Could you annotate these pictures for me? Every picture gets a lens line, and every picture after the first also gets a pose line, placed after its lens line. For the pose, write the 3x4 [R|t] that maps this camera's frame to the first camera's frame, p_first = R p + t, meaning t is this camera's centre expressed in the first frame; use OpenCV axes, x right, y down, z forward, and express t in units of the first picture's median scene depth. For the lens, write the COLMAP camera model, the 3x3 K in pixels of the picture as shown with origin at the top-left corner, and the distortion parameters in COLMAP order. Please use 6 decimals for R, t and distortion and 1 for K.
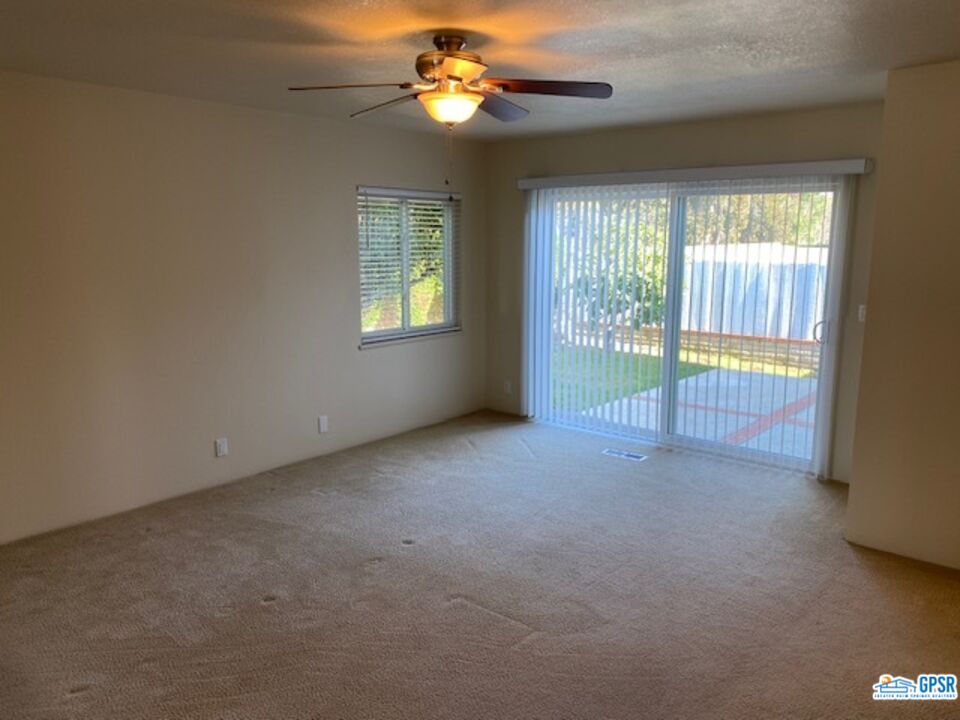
lens RADIAL K [[732.5, 0, 493.5], [0, 732.5, 358.5], [0, 0, 1]] dist [0.134868, -0.169048]
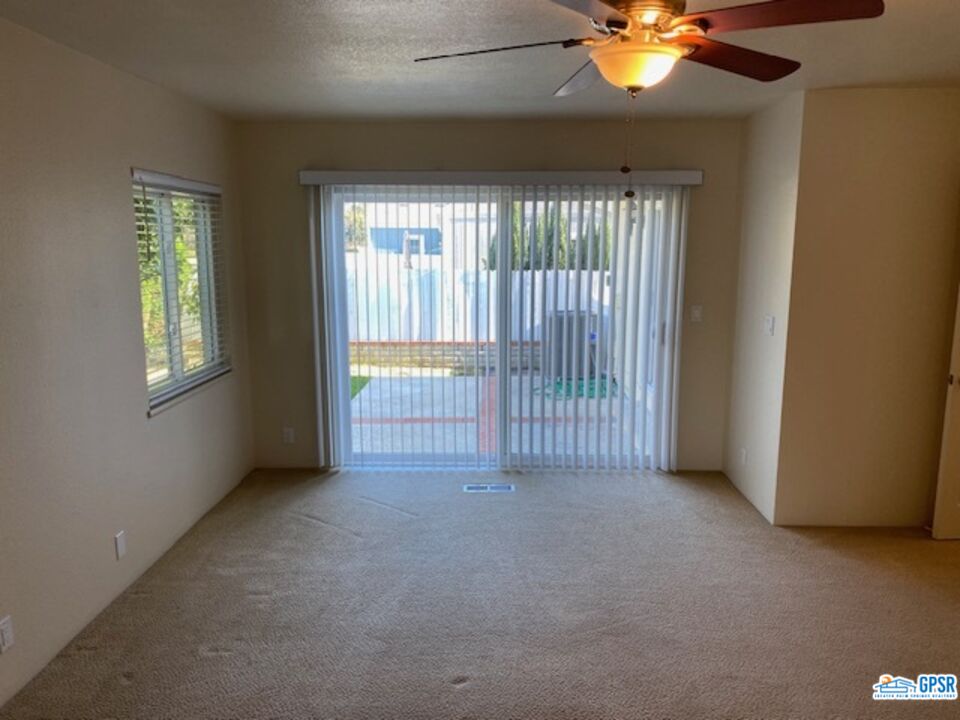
lens RADIAL K [[732.5, 0, 493.5], [0, 732.5, 358.5], [0, 0, 1]] dist [0.134868, -0.169048]
pose [[0.786323, -0.105945, 0.608664, -0.334906], [0.110040, 0.993451, 0.030763, -0.050492], [-0.607937, 0.042788, 0.792832, 0.276947]]
